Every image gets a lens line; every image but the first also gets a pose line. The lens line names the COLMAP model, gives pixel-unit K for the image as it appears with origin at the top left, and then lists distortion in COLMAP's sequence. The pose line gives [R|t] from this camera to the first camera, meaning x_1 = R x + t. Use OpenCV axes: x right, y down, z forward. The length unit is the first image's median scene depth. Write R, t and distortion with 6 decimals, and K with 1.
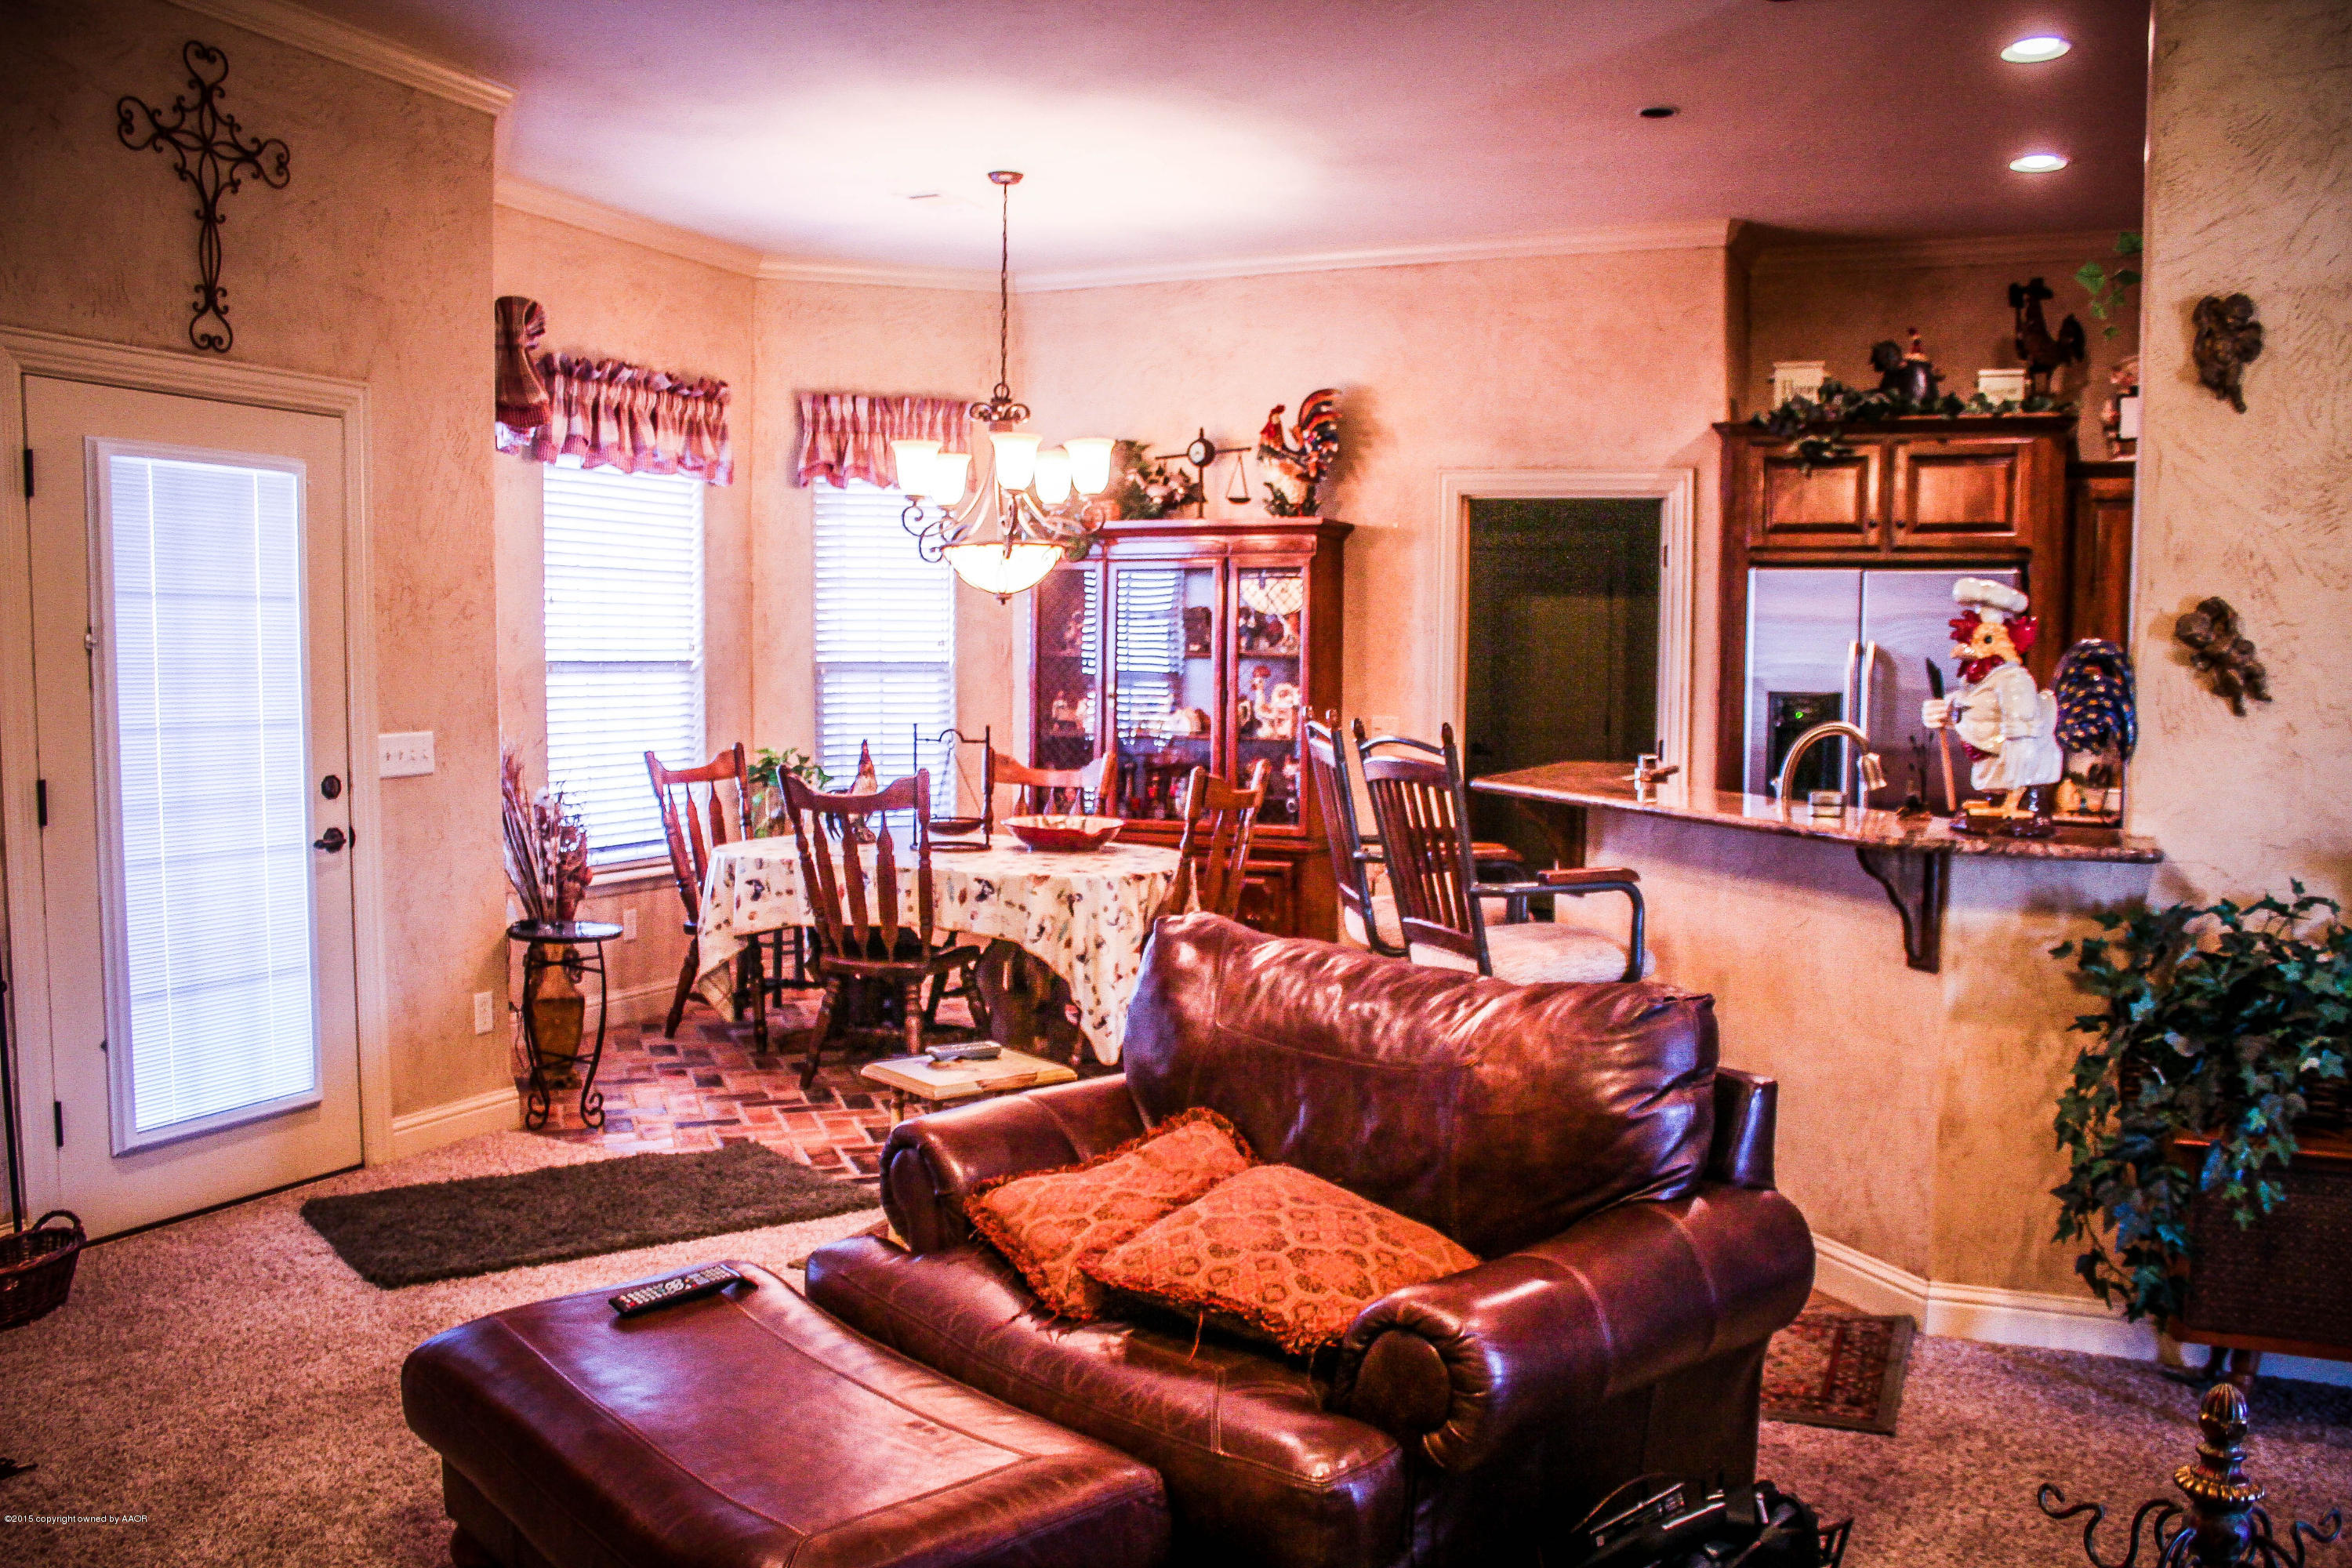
lens RADIAL K [[1952.1, 0, 1205.5], [0, 1952.1, 829.2], [0, 0, 1]] dist [-0.154586, 0.123819]
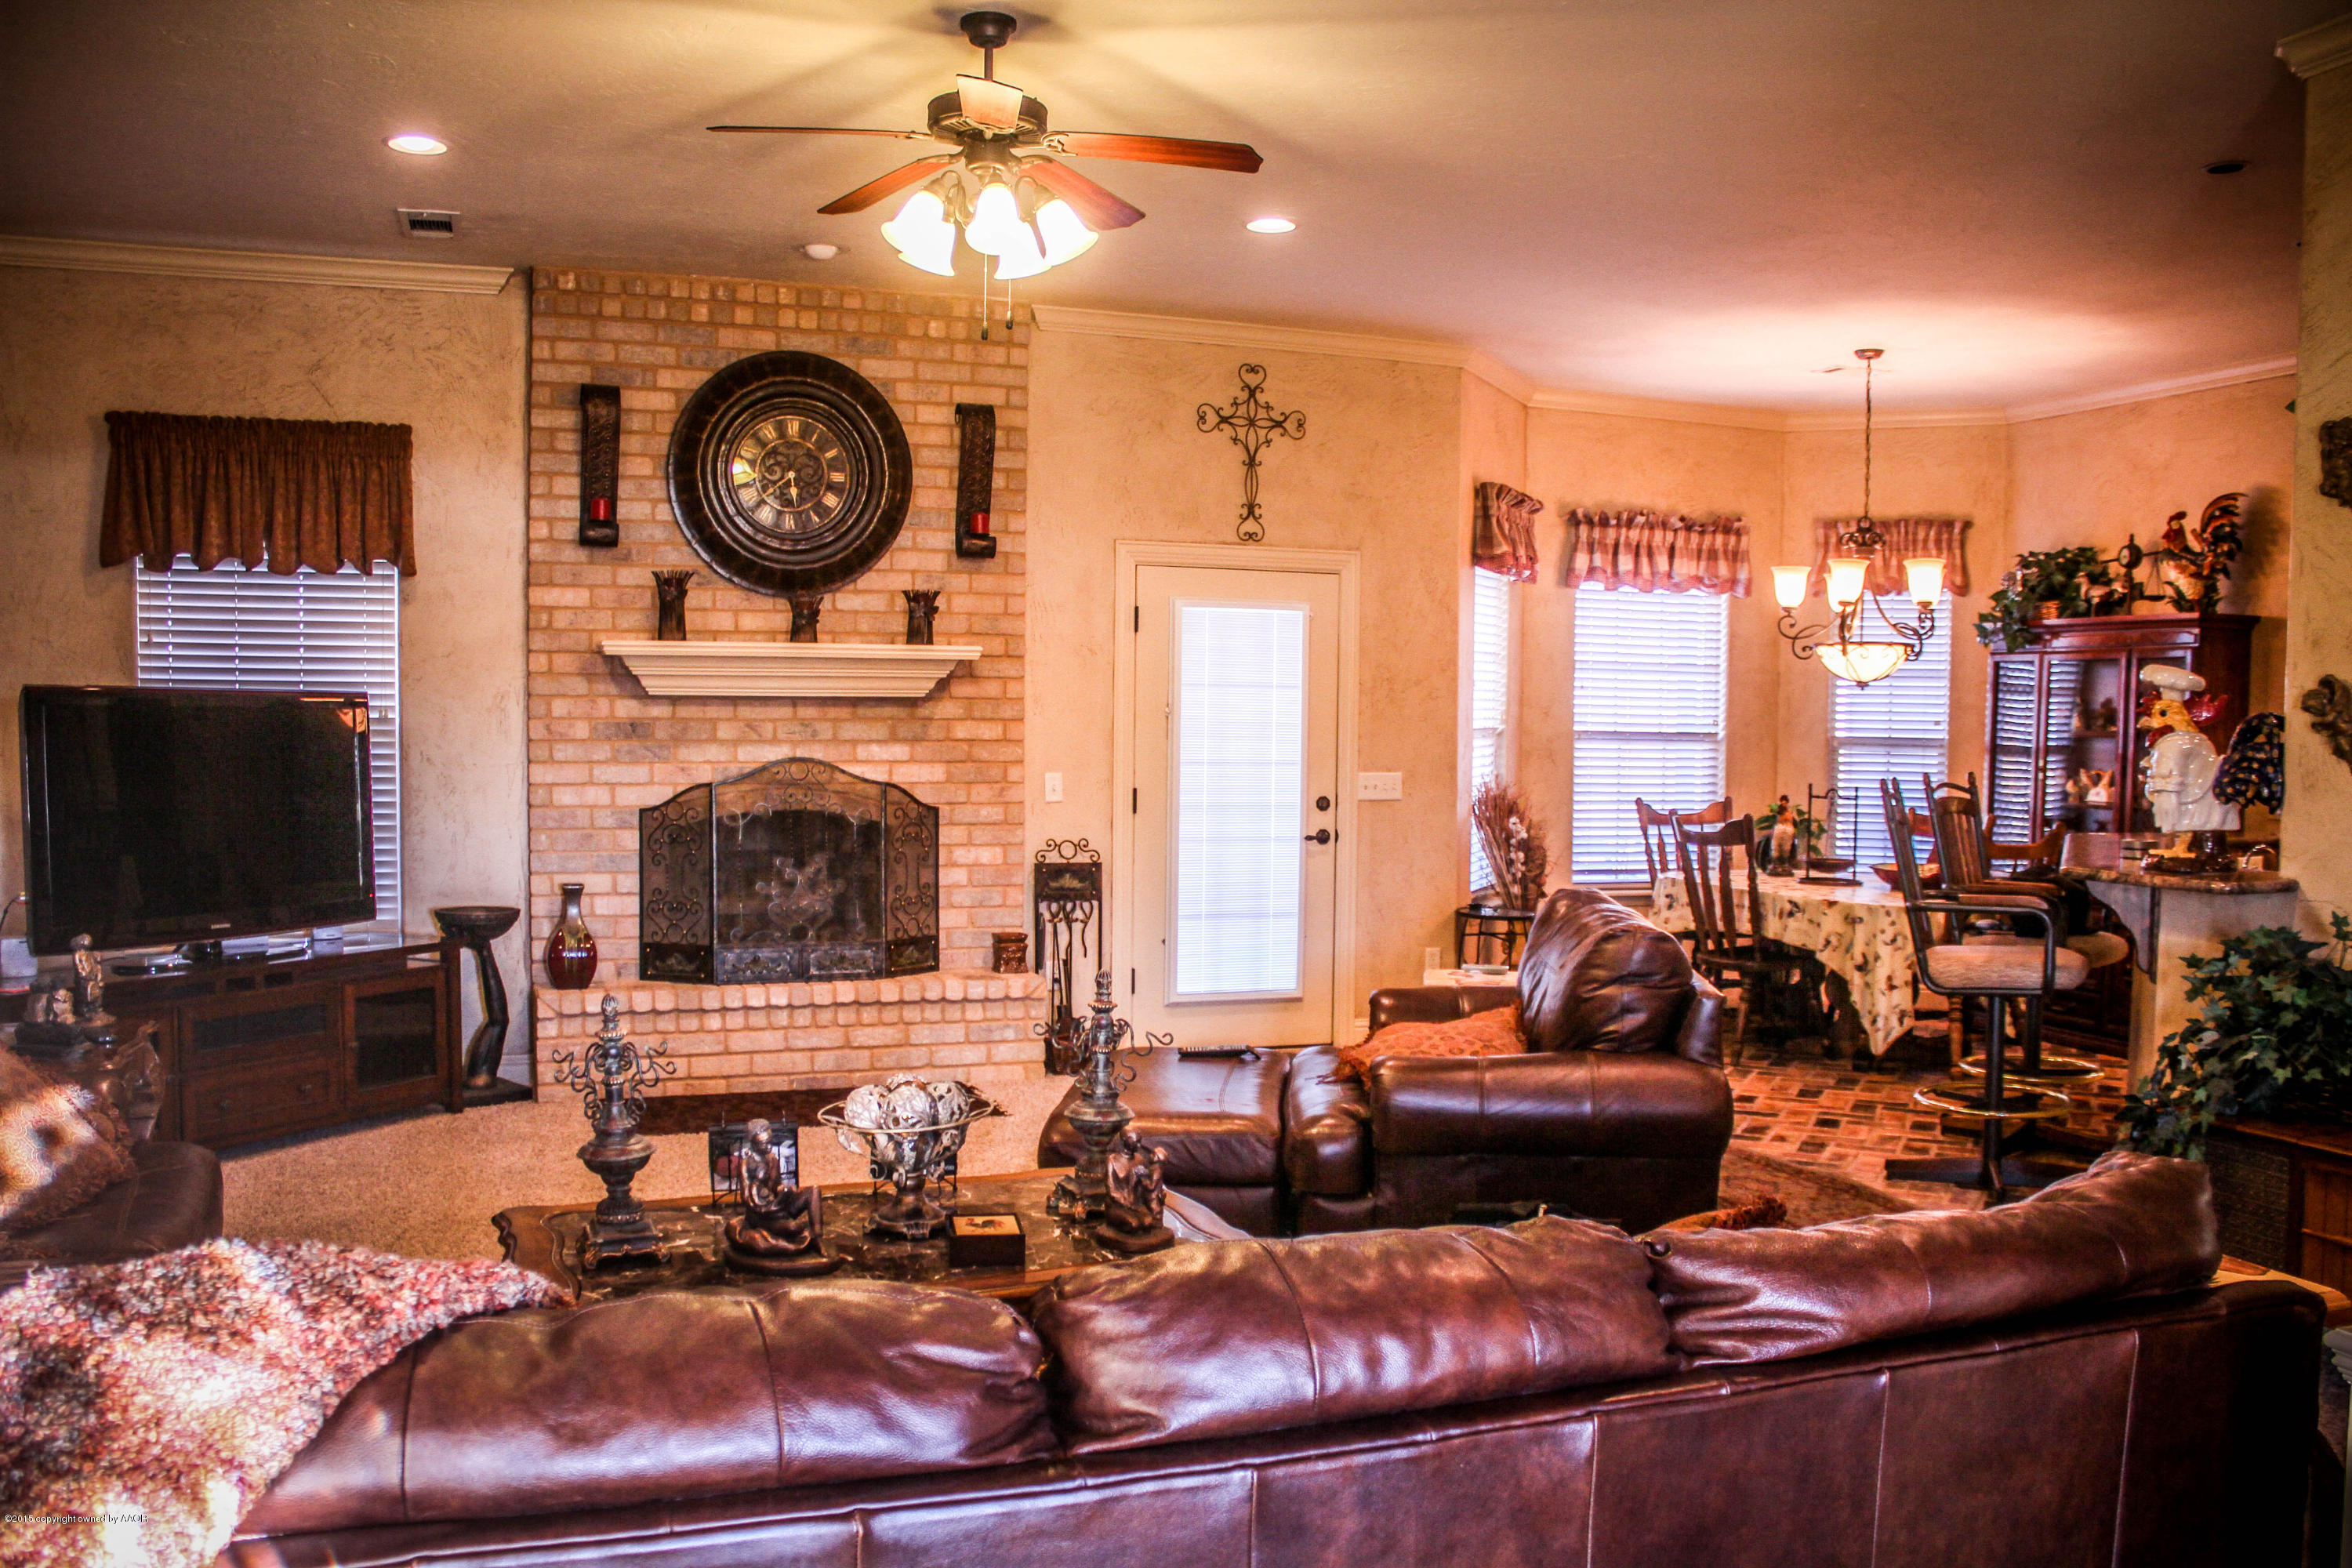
lens RADIAL K [[1952.1, 0, 1207.8], [0, 1952.1, 859.5], [0, 0, 1]] dist [-0.154586, 0.123819]
pose [[0.706577, 0.051391, -0.705767, 0.513978], [-0.070572, 0.997505, 0.001982, 0.022939], [0.704108, 0.048407, 0.708441, -0.190530]]
